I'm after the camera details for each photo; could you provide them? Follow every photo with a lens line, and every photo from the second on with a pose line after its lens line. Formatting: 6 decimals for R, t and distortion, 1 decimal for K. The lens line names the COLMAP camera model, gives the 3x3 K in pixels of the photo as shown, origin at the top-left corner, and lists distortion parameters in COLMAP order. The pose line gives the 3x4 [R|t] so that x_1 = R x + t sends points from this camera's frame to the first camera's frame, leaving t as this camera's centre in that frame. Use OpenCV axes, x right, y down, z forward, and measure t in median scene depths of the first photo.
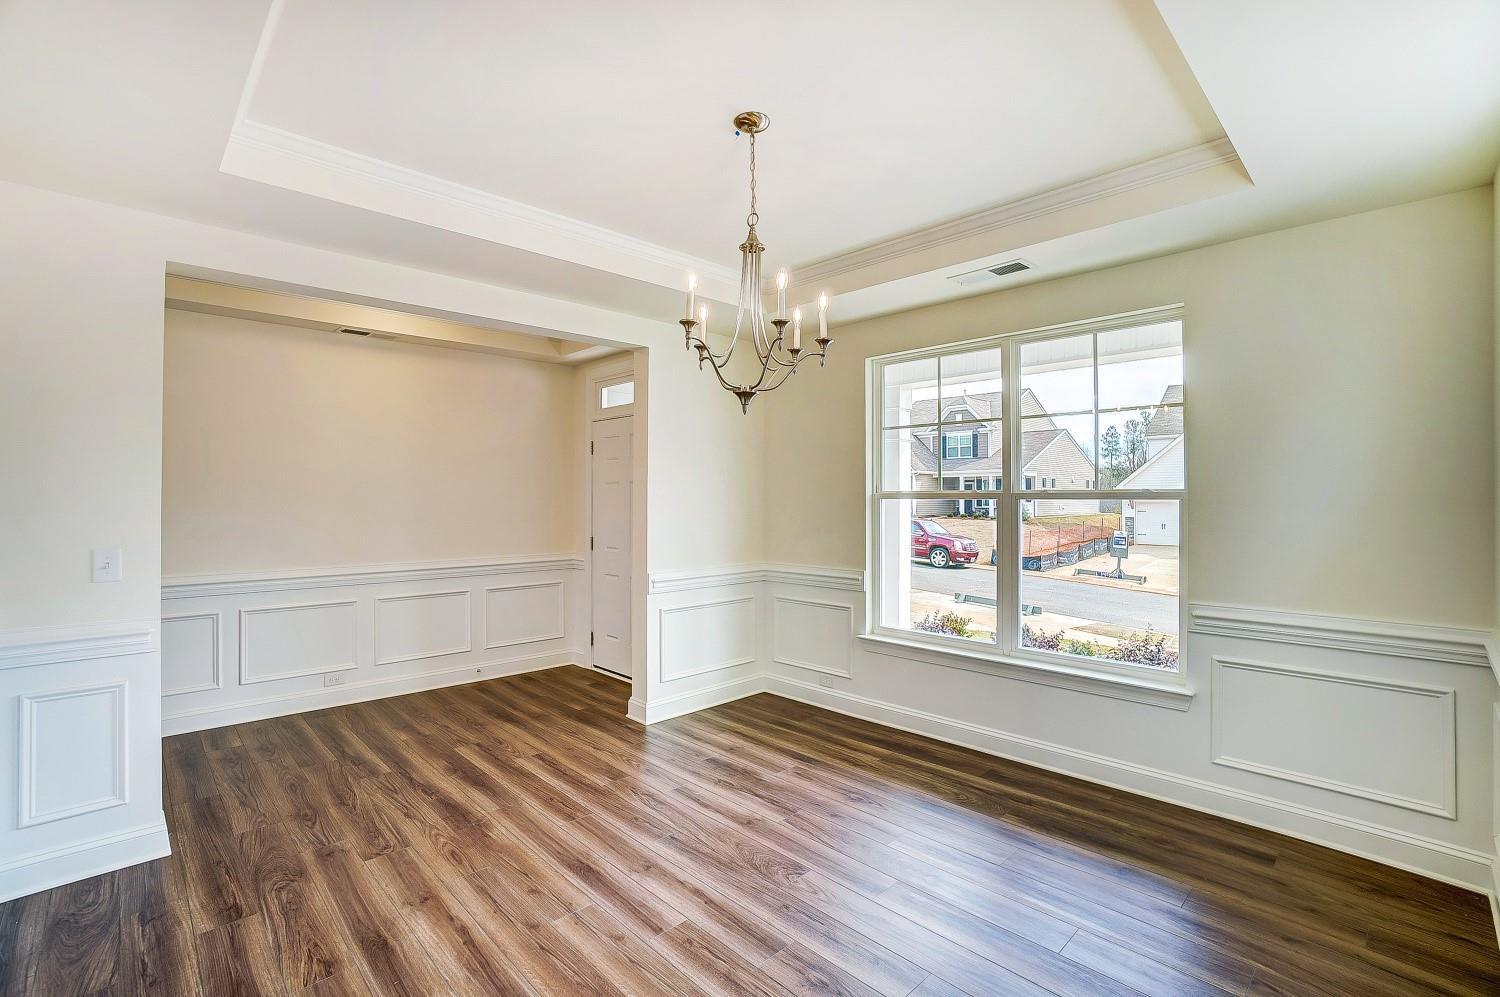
lens RADIAL K [[672.6, 0, 737.5], [0, 672.6, 492.1], [0, 0, 1]] dist [-0.064345, 0.025808]
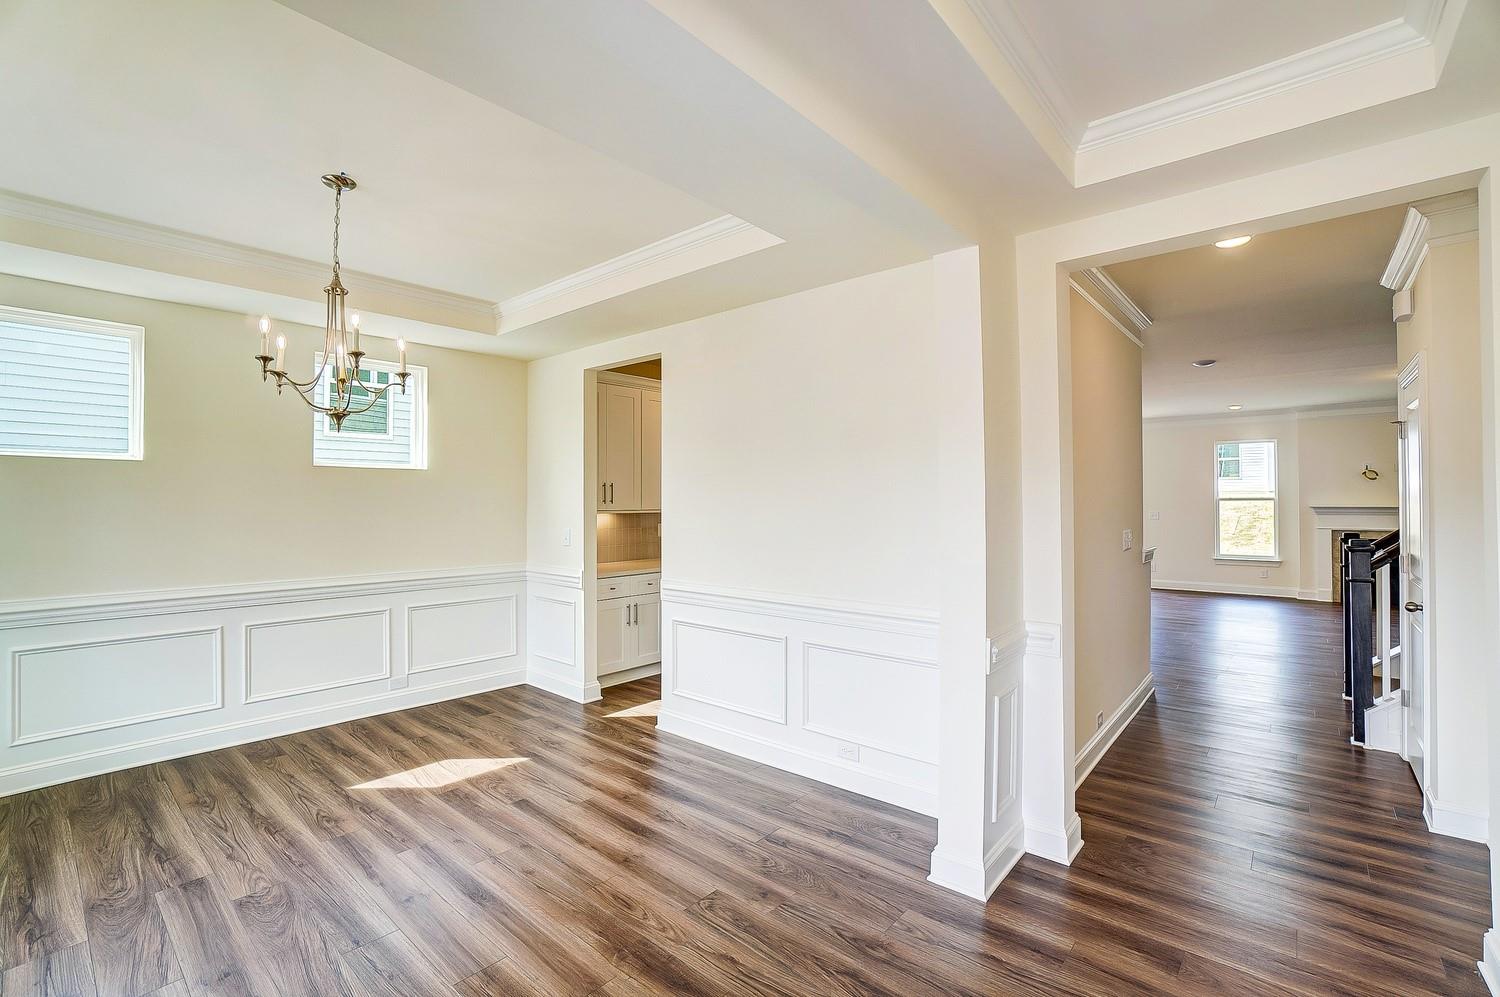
lens RADIAL K [[672.6, 0, 737.5], [0, 672.6, 492.1], [0, 0, 1]] dist [-0.064345, 0.025808]
pose [[-0.996250, 0.000907, -0.086519, -0.432194], [0.002561, 0.999816, -0.019001, 0.007113], [0.086486, -0.019151, -0.996069, 1.635061]]
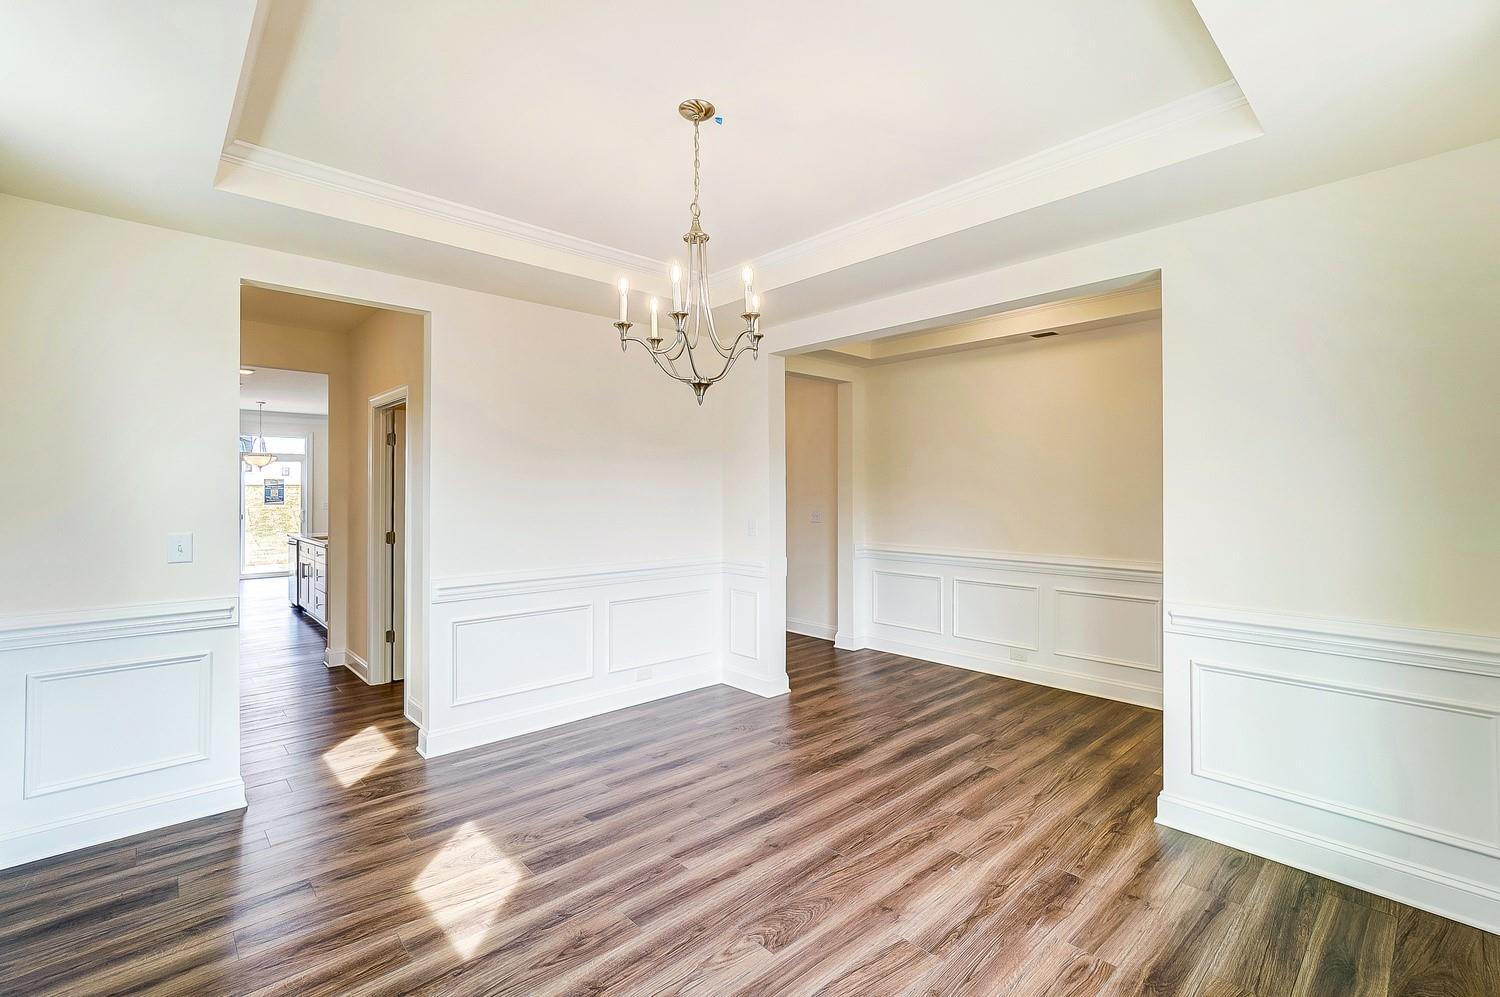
lens RADIAL K [[663.4, 0, 736.7], [0, 663.4, 491.8], [0, 0, 1]] dist [0.000314, 0.000371]
pose [[-0.017820, -0.002123, -0.999839, 0.752054], [0.008354, 0.999963, -0.002272, 0.012602], [0.999806, -0.008393, -0.017802, 0.798459]]
